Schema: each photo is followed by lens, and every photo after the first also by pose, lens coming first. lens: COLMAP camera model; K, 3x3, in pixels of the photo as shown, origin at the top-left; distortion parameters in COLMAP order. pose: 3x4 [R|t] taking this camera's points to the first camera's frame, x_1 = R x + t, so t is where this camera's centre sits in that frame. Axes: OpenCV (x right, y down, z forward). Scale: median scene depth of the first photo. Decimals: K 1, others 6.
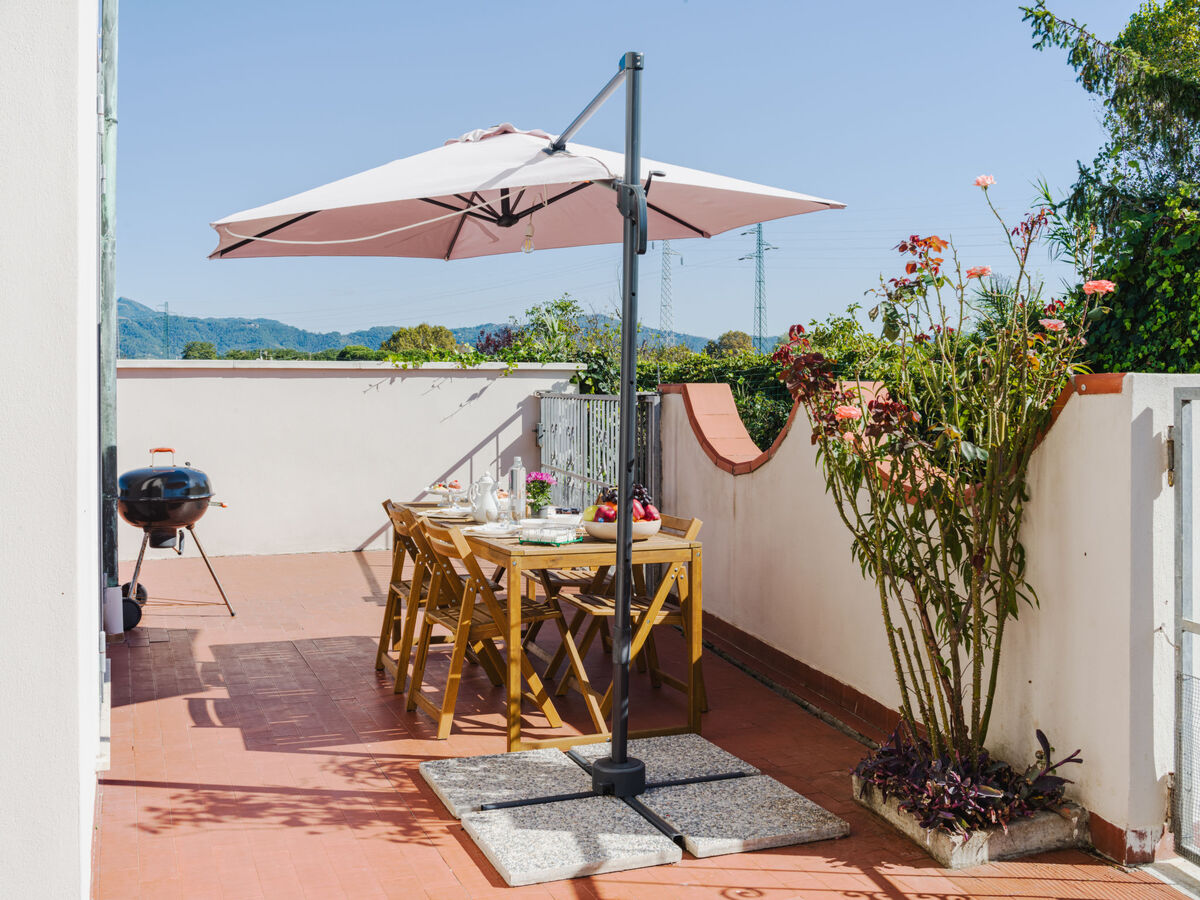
lens RADIAL K [[1242.5, 0, 598.0], [0, 1242.5, 416.2], [0, 0, 1]] dist [-0.059736, 0.047313]
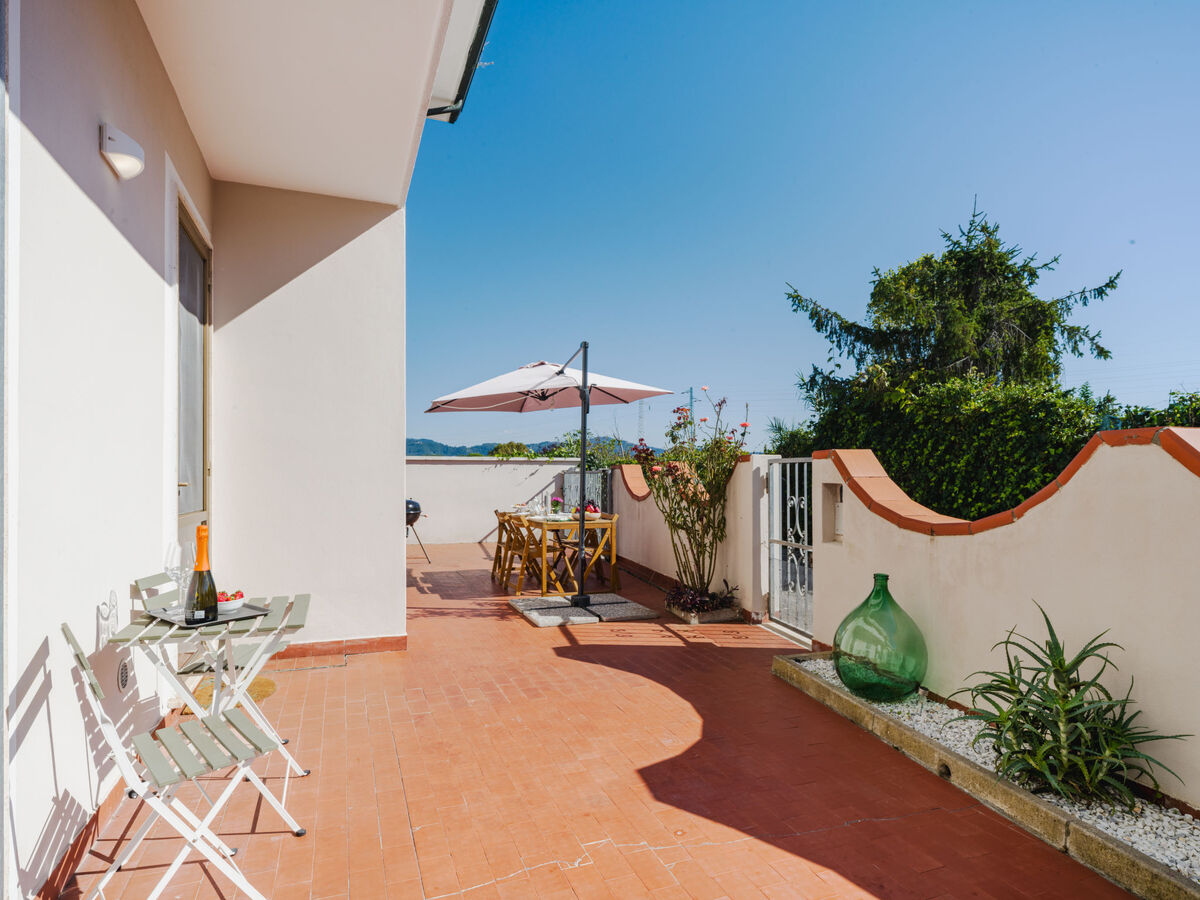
lens RADIAL K [[685.6, 0, 600.2], [0, 685.6, 486.0], [0, 0, 1]] dist [0.001945, 0.000270]
pose [[0.999944, 0.000216, -0.010587, 0.060074], [-0.000318, 0.999953, -0.009640, 0.037309], [0.010585, 0.009643, 0.999897, -0.418292]]
